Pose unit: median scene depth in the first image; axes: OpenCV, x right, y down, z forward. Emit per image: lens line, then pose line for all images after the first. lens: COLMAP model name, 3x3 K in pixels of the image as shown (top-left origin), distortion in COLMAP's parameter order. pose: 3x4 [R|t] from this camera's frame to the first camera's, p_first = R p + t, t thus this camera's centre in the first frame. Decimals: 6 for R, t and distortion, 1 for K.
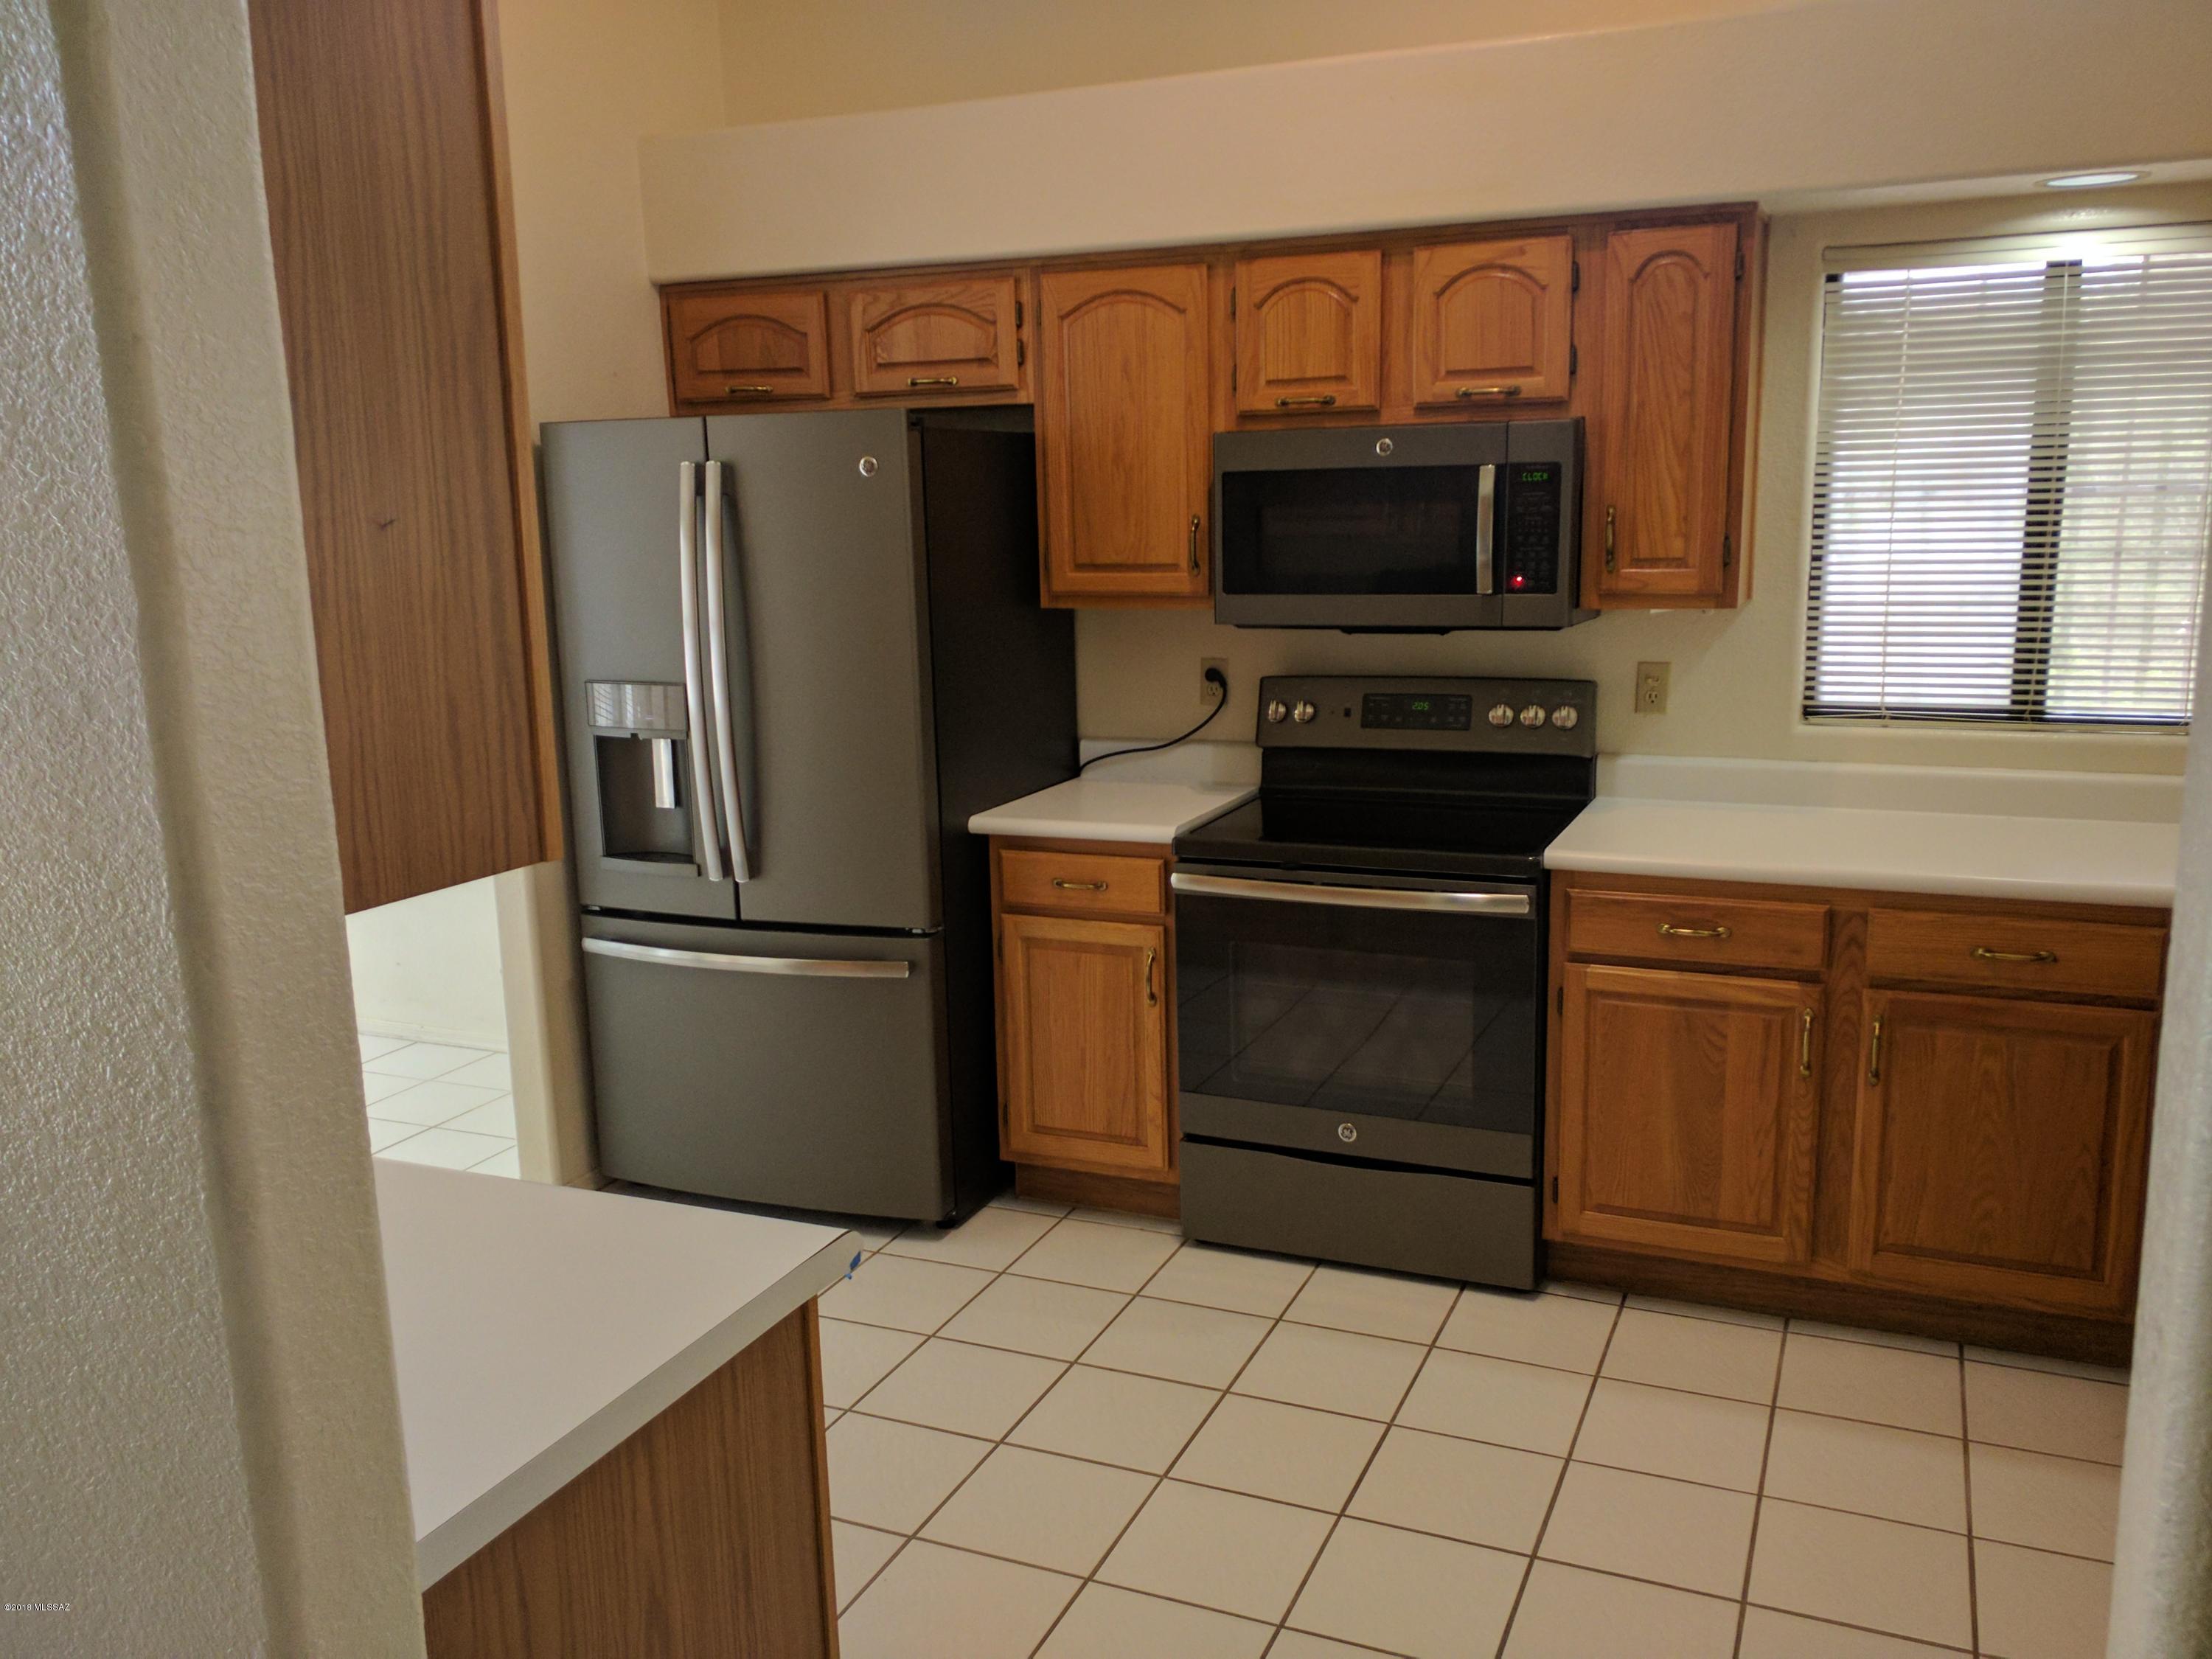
lens RADIAL K [[1786.8, 0, 1106.0], [0, 1786.8, 829.5], [0, 0, 1]] dist [0.001712, 0.001226]
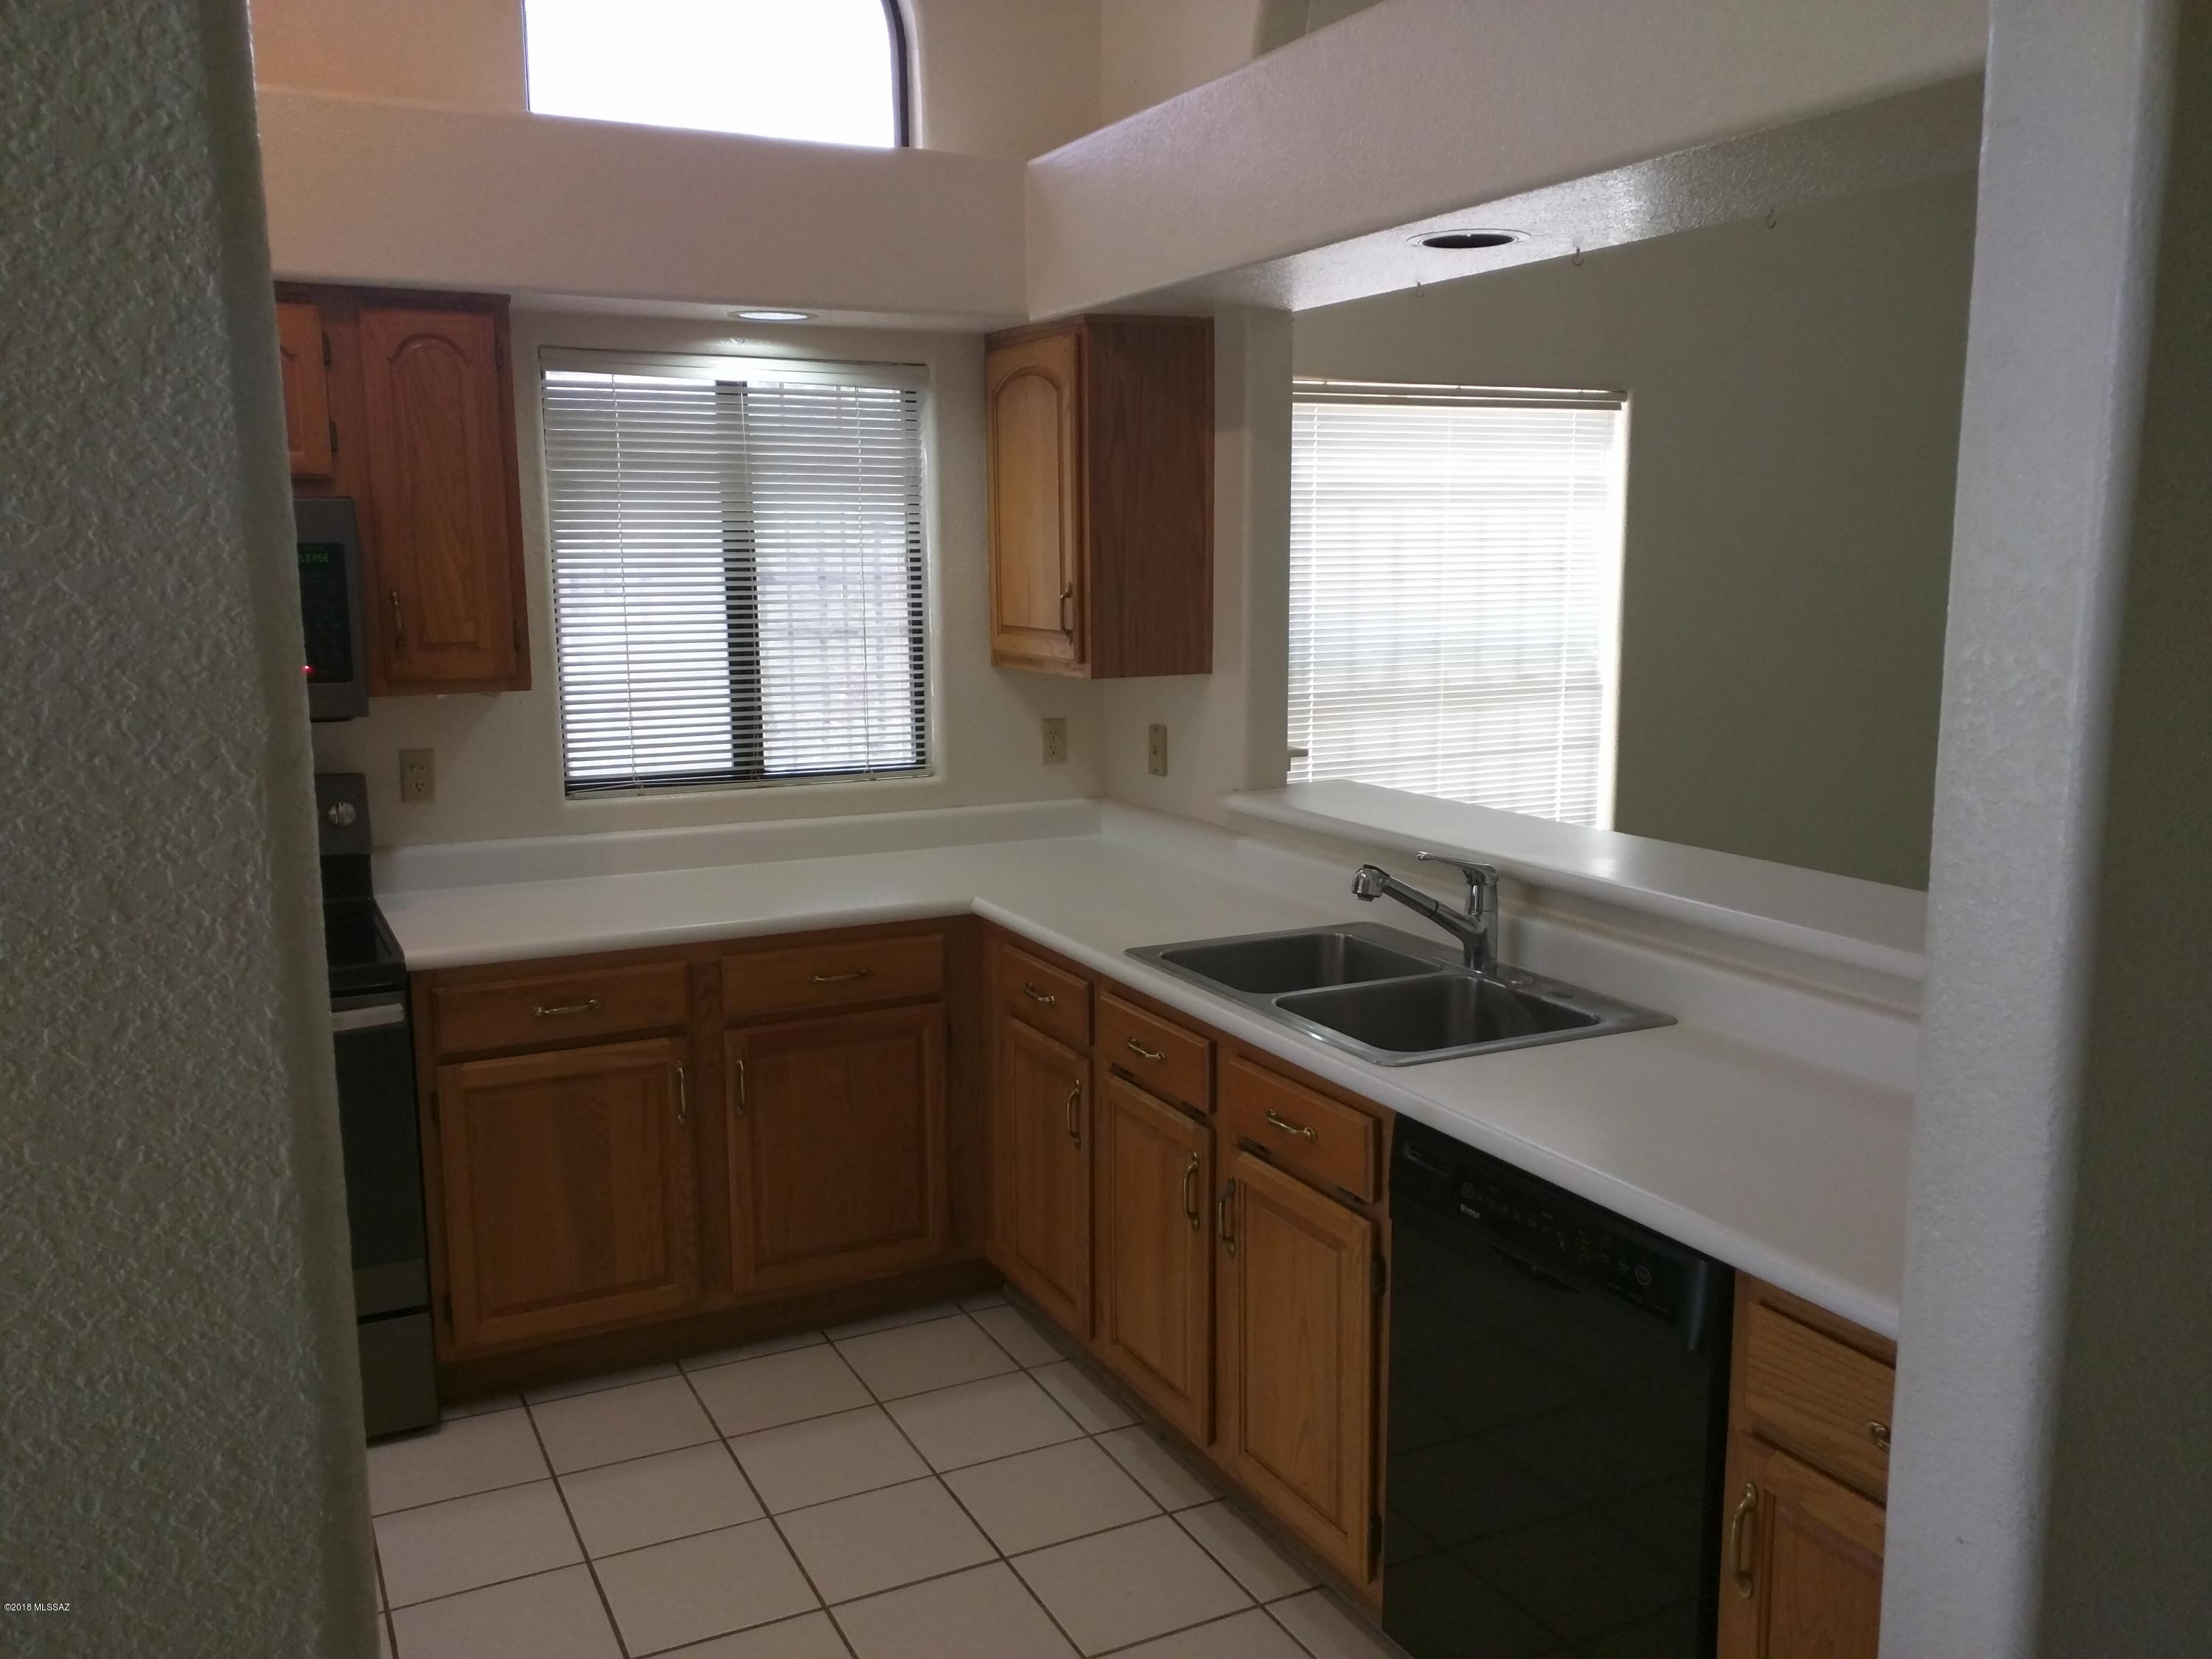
lens RADIAL K [[1807.4, 0, 1106.0], [0, 1807.4, 829.5], [0, 0, 1]] dist [0.006081, -0.005686]
pose [[0.630784, -0.097250, 0.769840, -0.242289], [0.134834, 0.990759, 0.014678, -0.016239], [-0.764154, 0.094542, 0.638068, 0.100743]]
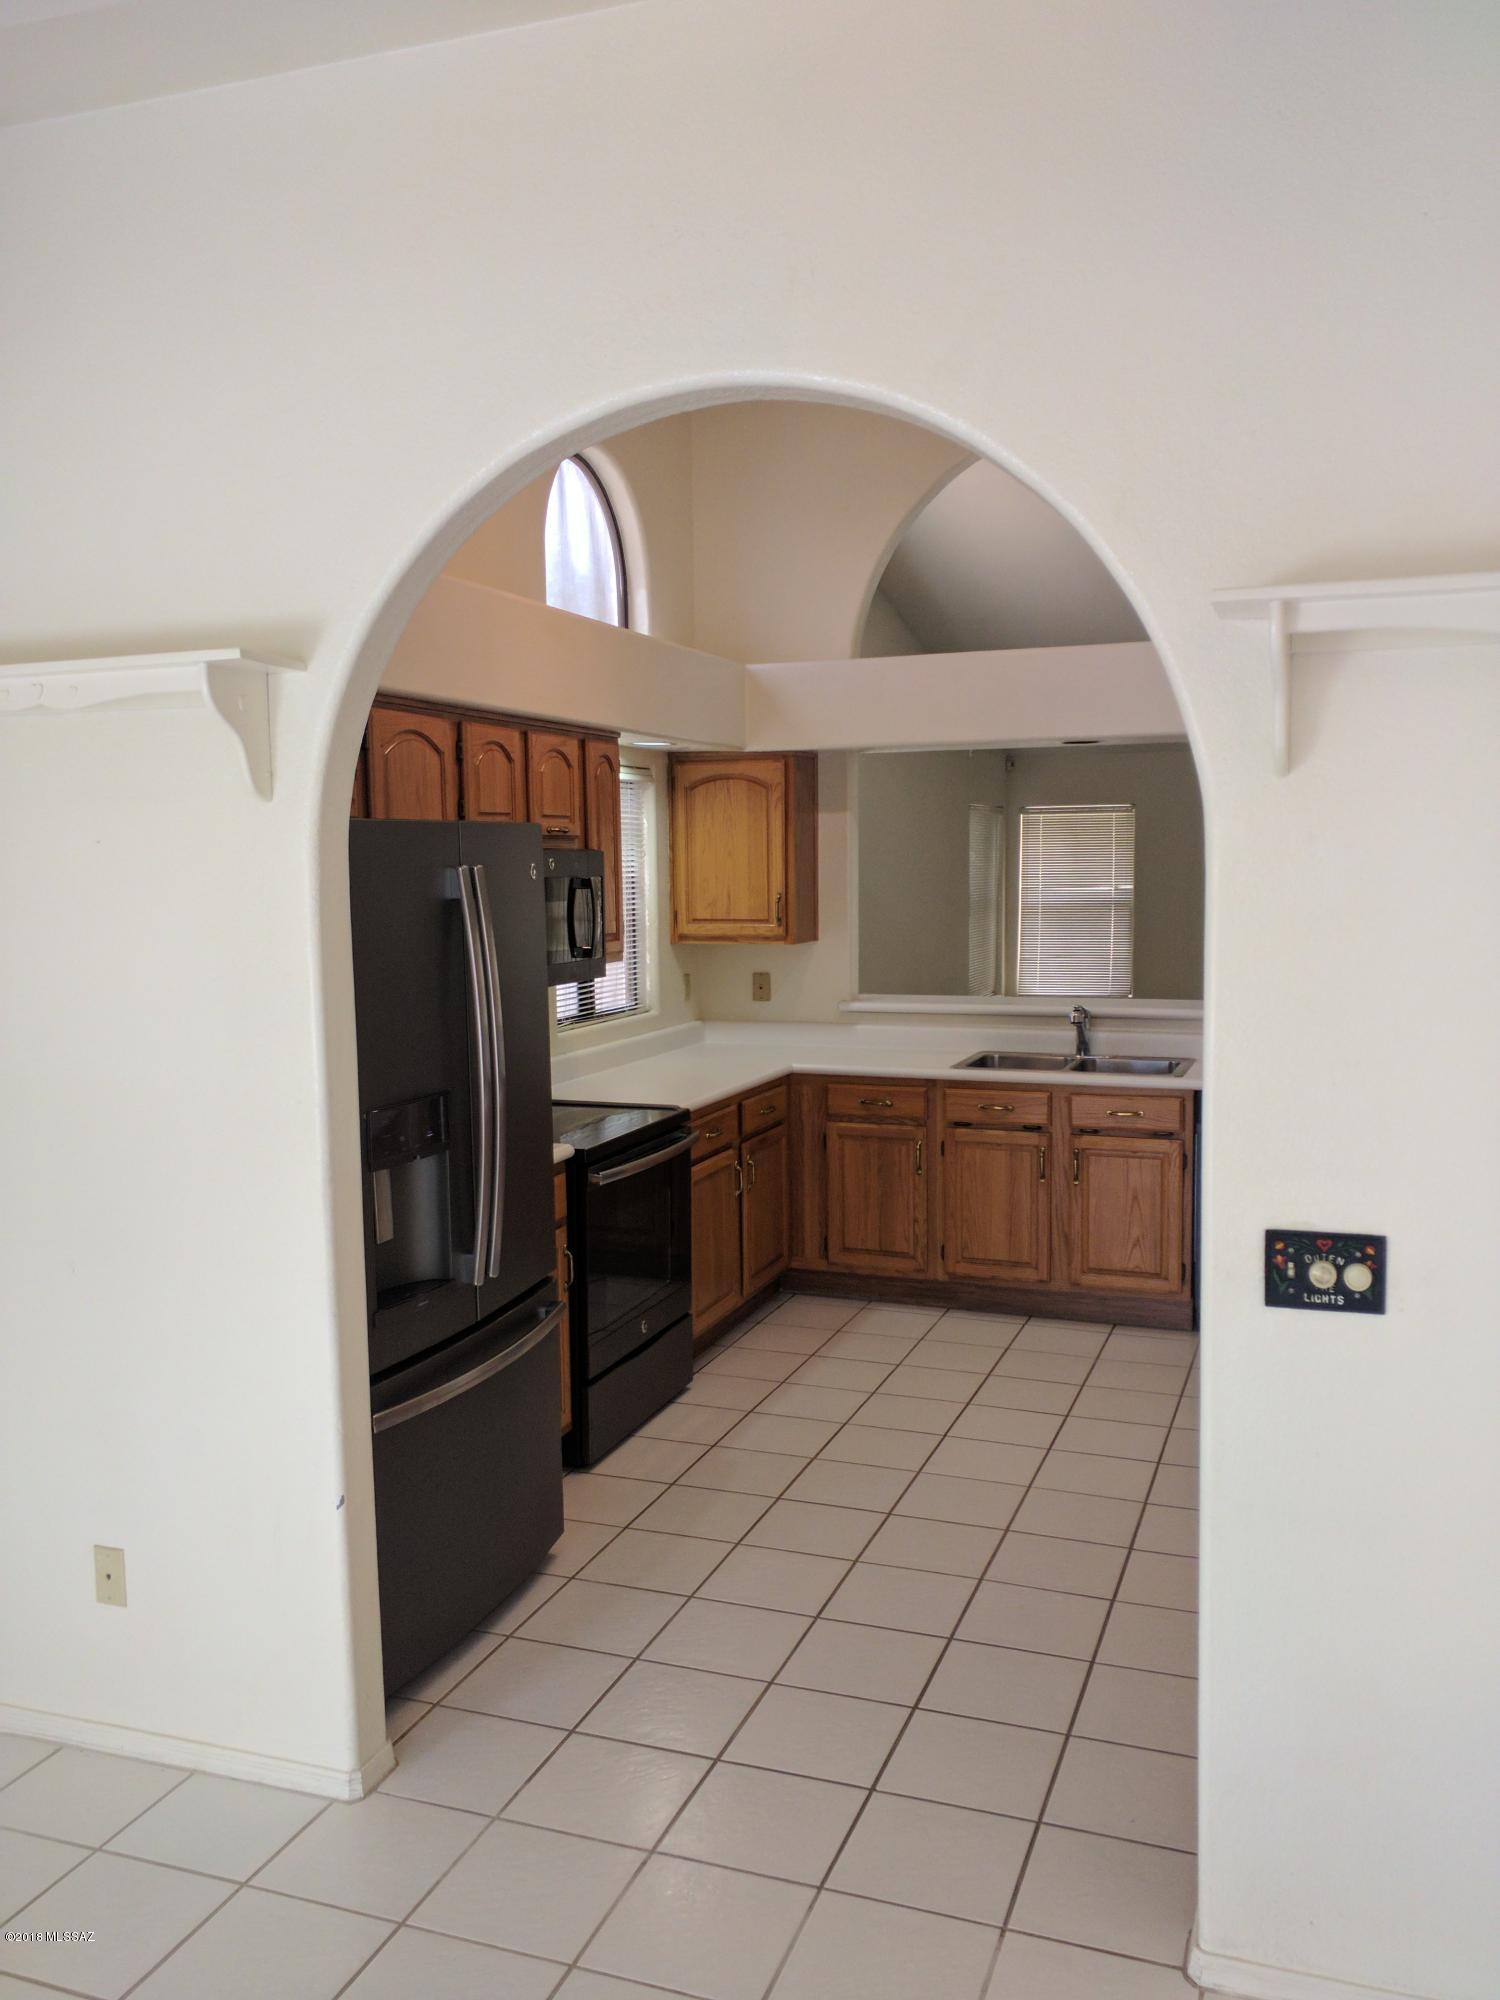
lens RADIAL K [[1662.4, 0, 750.0], [0, 1662.4, 1000.0], [0, 0, 1]] dist [0.287281, -0.001213]
pose [[-0.054868, -0.065103, 0.996369, -1.285710], [0.200758, 0.976775, 0.074878, -0.185909], [-0.978103, 0.204138, -0.040524, 0.956464]]
